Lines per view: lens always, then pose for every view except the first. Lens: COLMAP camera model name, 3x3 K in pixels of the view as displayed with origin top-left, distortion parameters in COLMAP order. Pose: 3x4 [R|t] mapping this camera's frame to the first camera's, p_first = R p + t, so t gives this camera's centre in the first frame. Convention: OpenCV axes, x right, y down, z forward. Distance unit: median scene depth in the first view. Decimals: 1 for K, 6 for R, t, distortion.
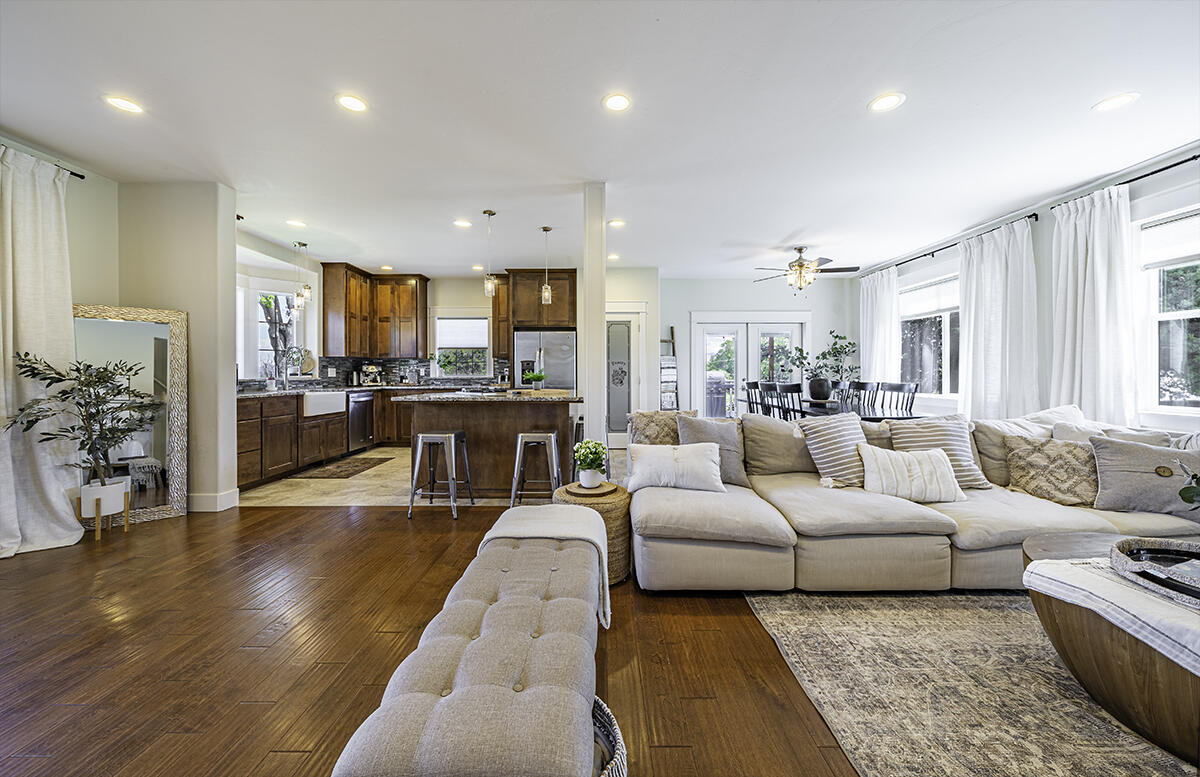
lens RADIAL K [[423.3, 0, 599.7], [0, 423.3, 376.8], [0, 0, 1]] dist [-0.000063, -0.000003]
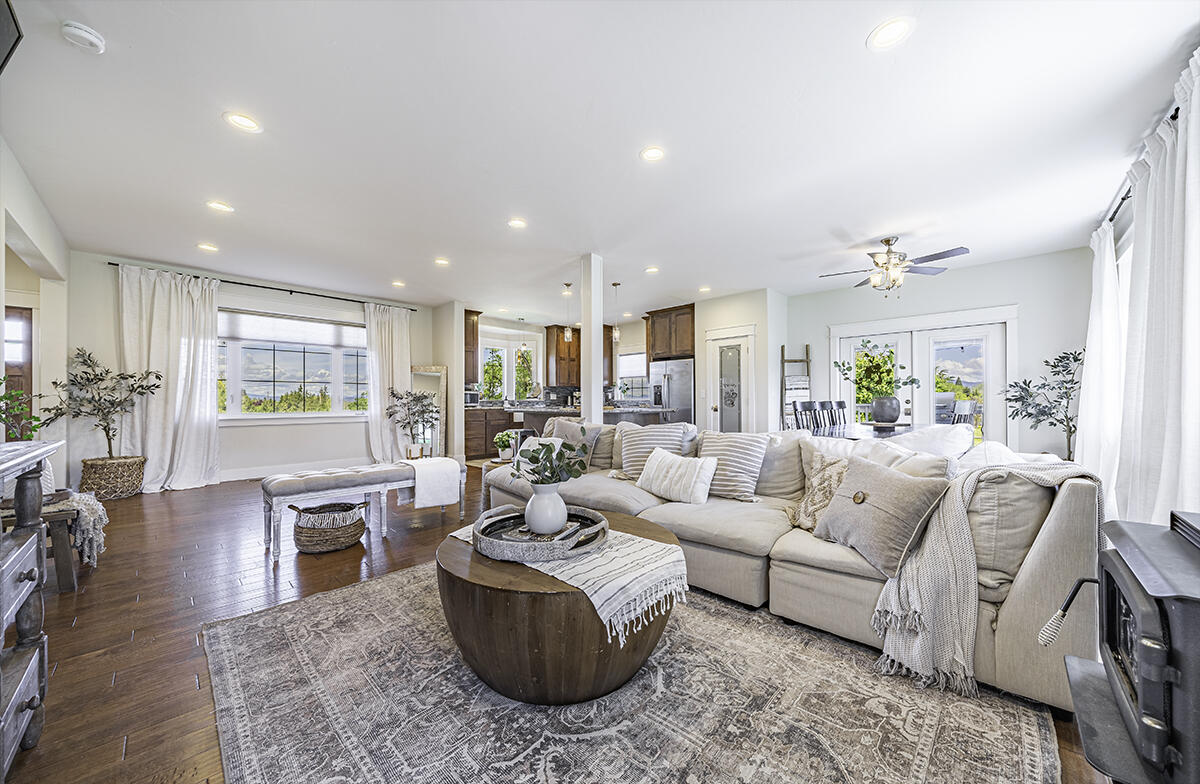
lens RADIAL K [[419.4, 0, 601.0], [0, 419.4, 402.4], [0, 0, 1]] dist [0.000142, 0.000008]
pose [[0.725731, -0.000376, -0.687978, 0.564977], [-0.005898, 0.999960, -0.006768, 0.020883], [0.687953, 0.008970, 0.725700, 0.018208]]
